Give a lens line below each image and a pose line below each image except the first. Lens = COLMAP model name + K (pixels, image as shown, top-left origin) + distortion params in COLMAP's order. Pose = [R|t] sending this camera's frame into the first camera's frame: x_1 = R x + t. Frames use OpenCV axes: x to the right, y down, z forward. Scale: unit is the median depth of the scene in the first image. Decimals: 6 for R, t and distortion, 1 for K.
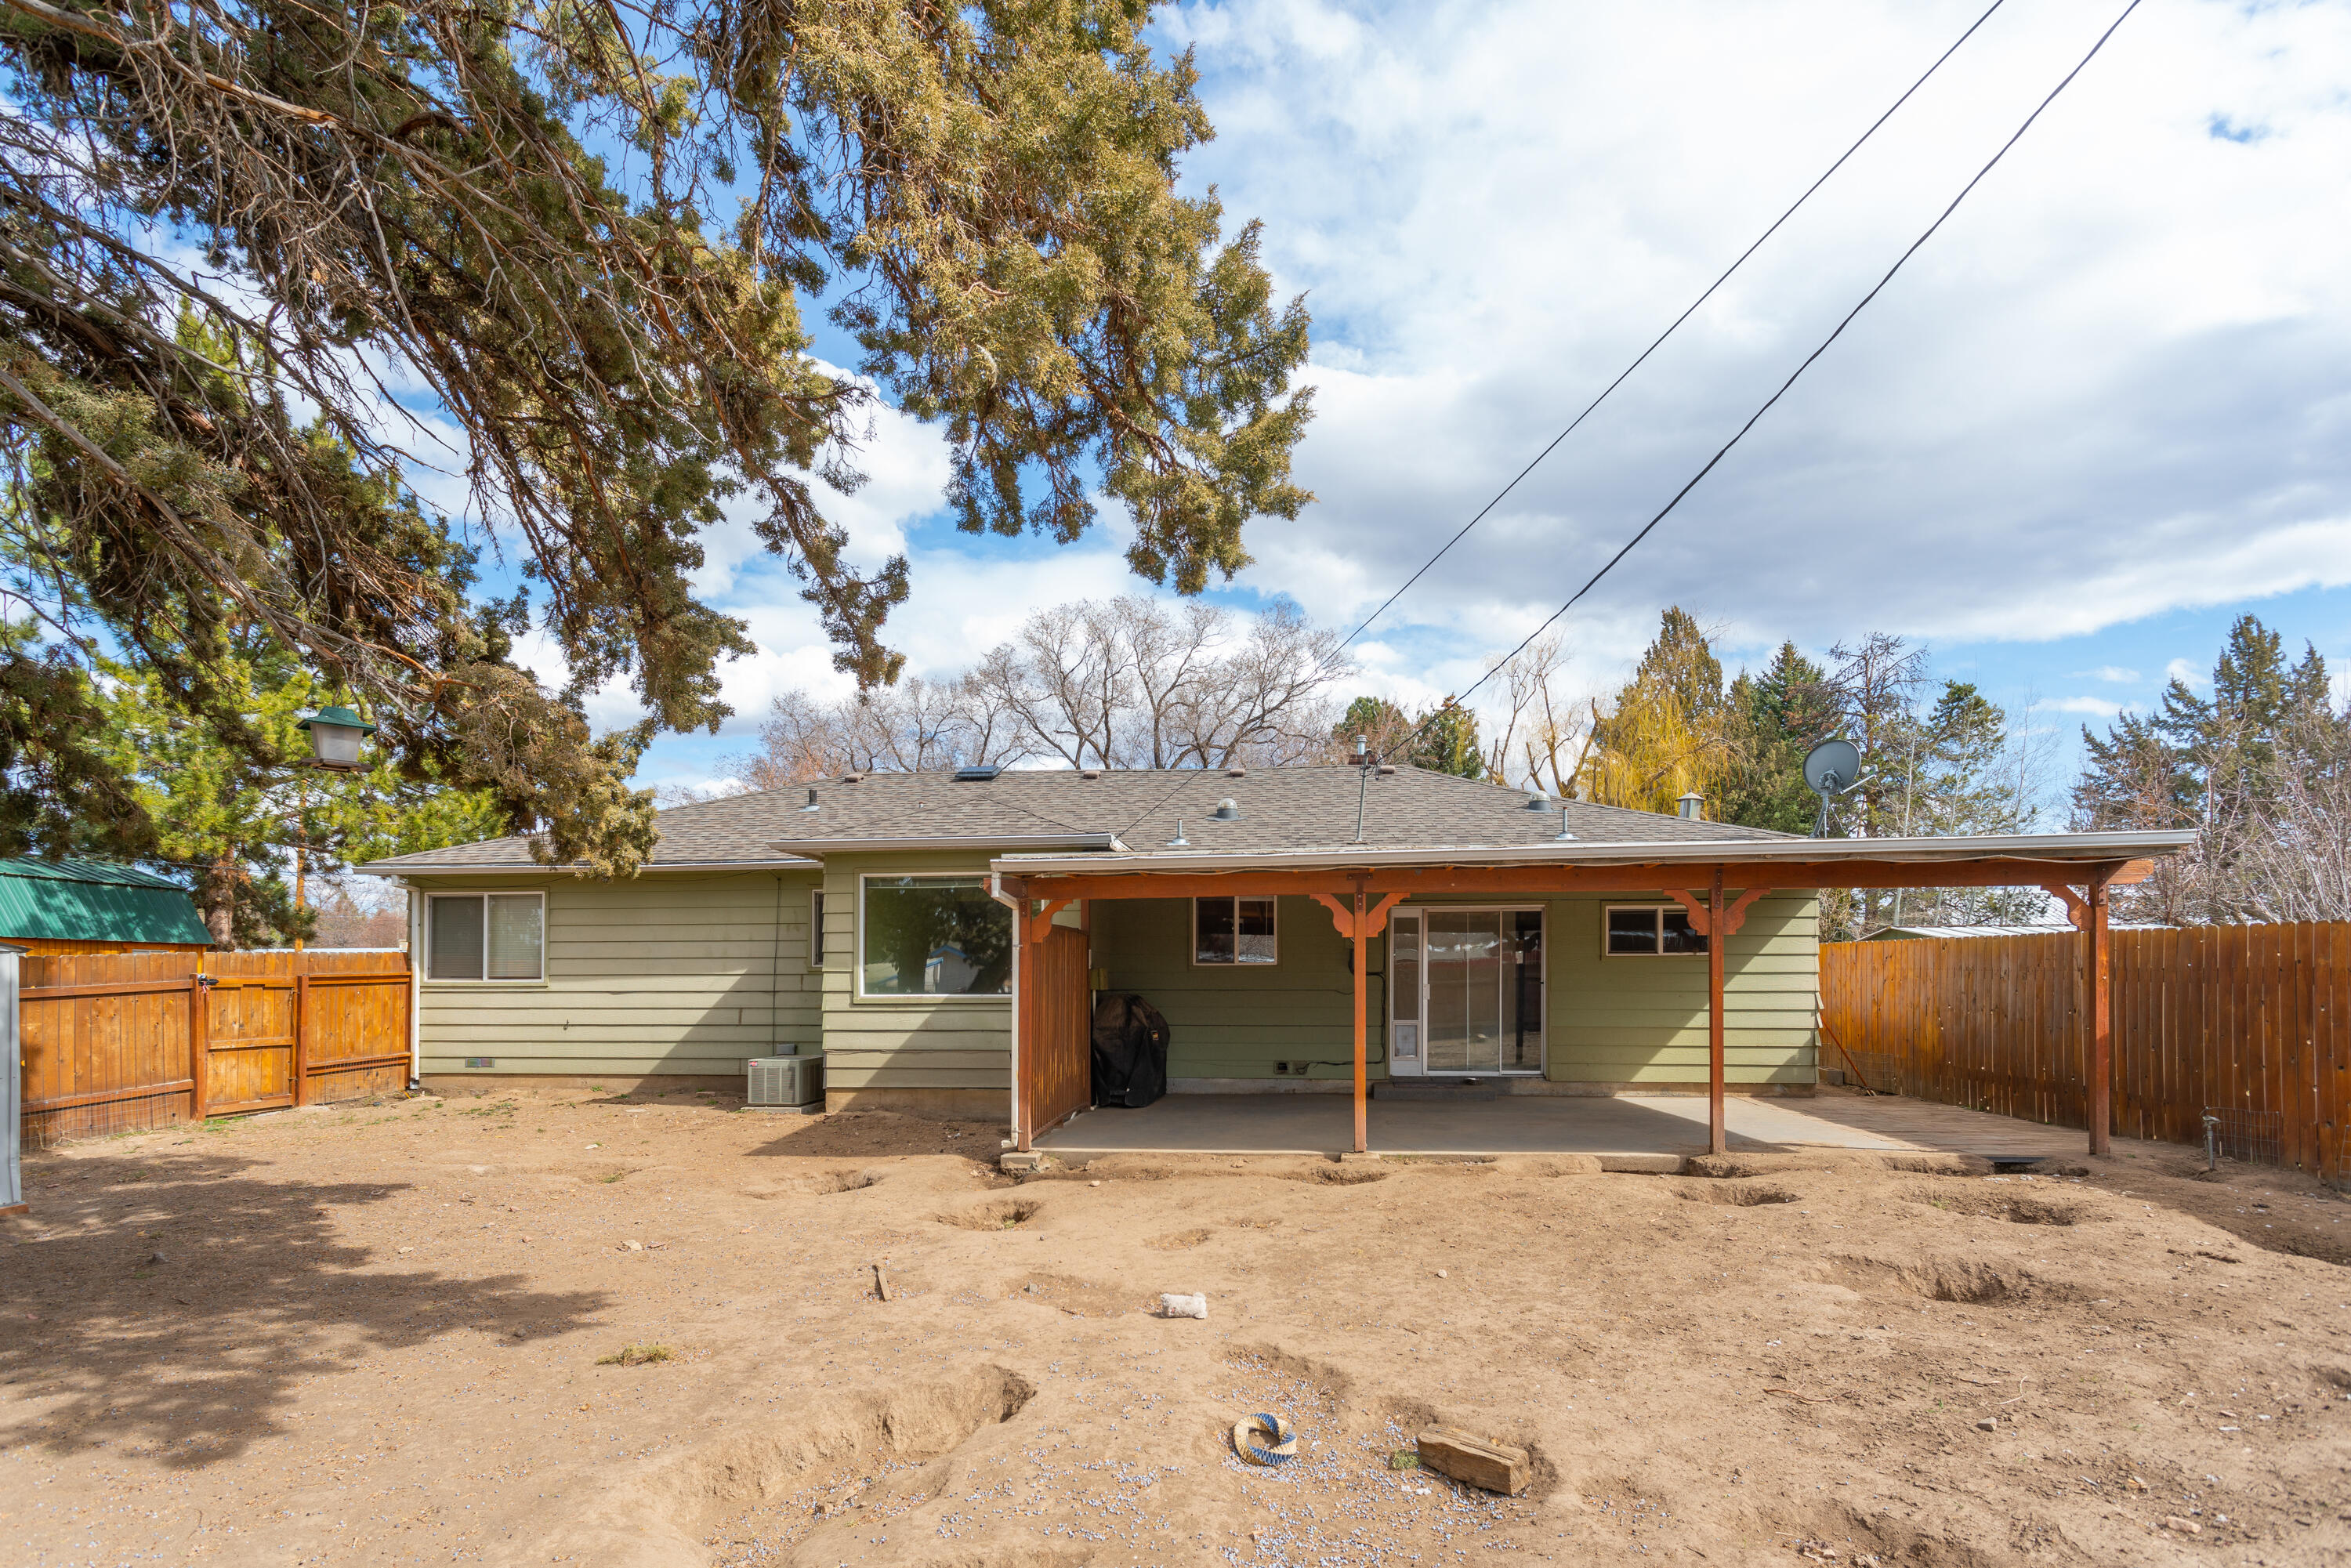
lens RADIAL K [[1136.4, 0, 1129.2], [0, 1136.4, 773.9], [0, 0, 1]] dist [-0.001774, 0.001548]
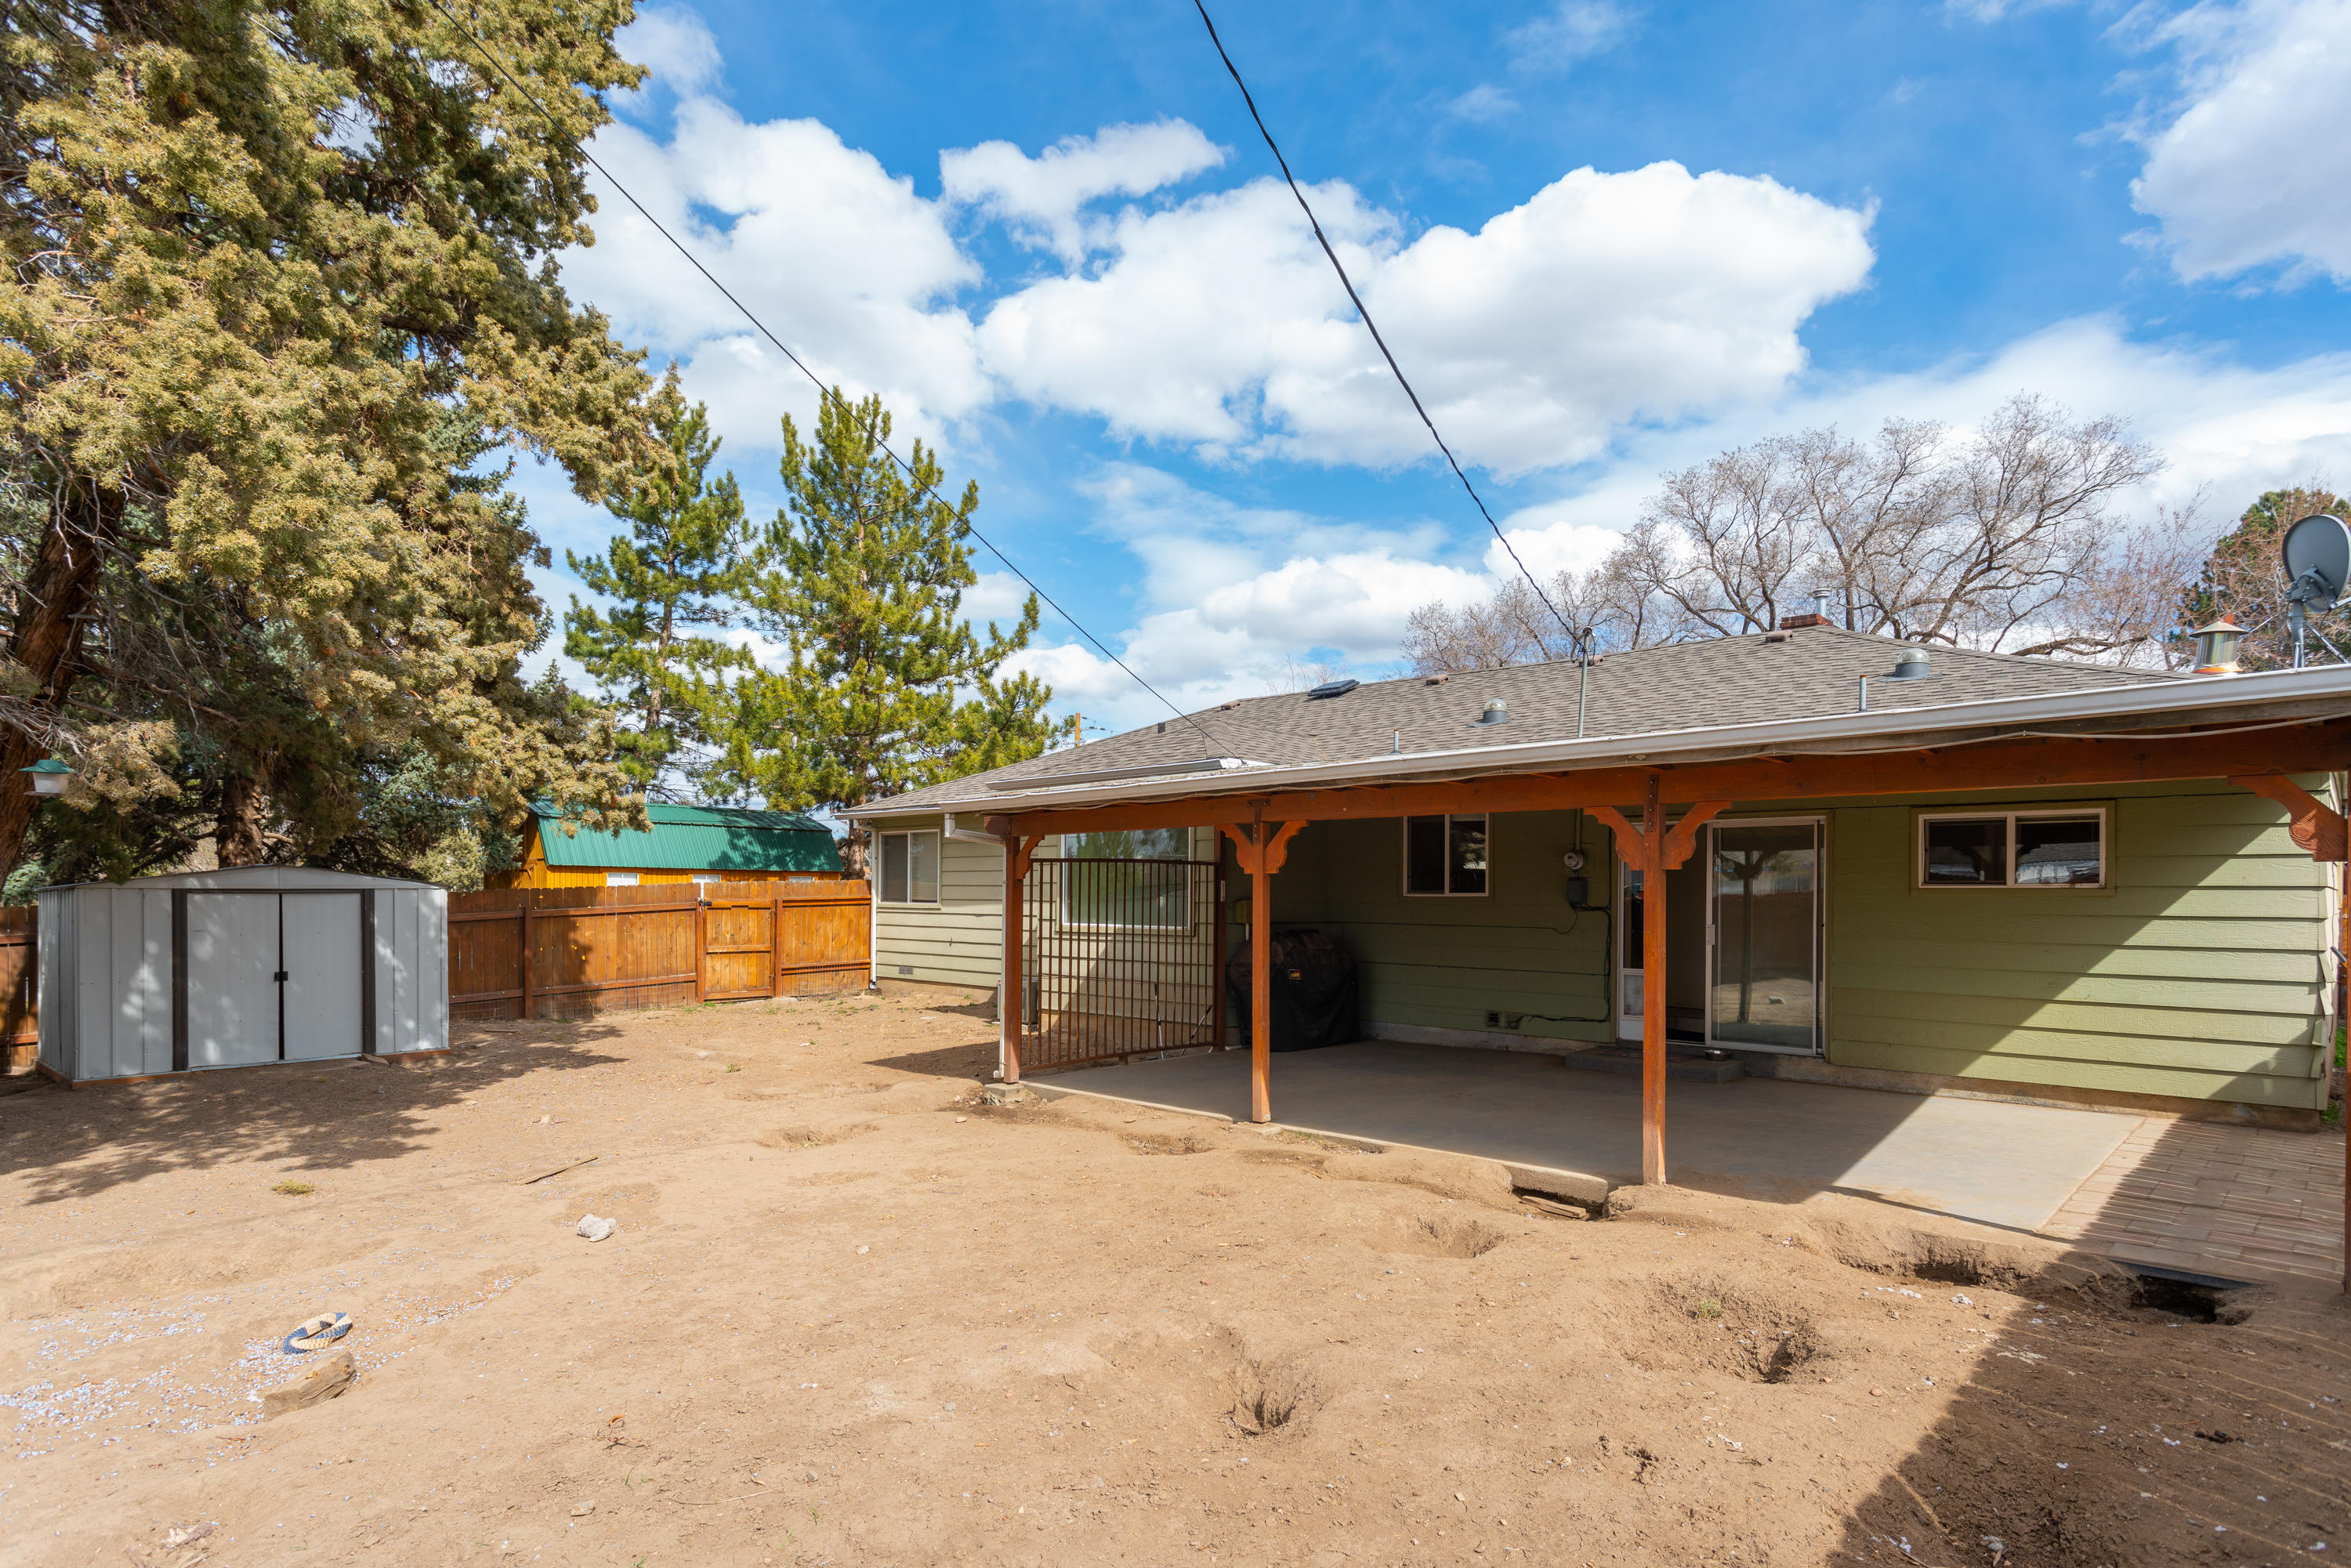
lens RADIAL K [[1178.6, 0, 1176.2], [0, 1178.6, 707.0], [0, 0, 1]] dist [-0.003293, 0.000799]
pose [[0.805132, -0.086233, -0.586793, 0.493105], [0.099871, 0.994958, -0.009185, 0.014427], [0.584627, -0.051208, 0.809685, 0.177500]]
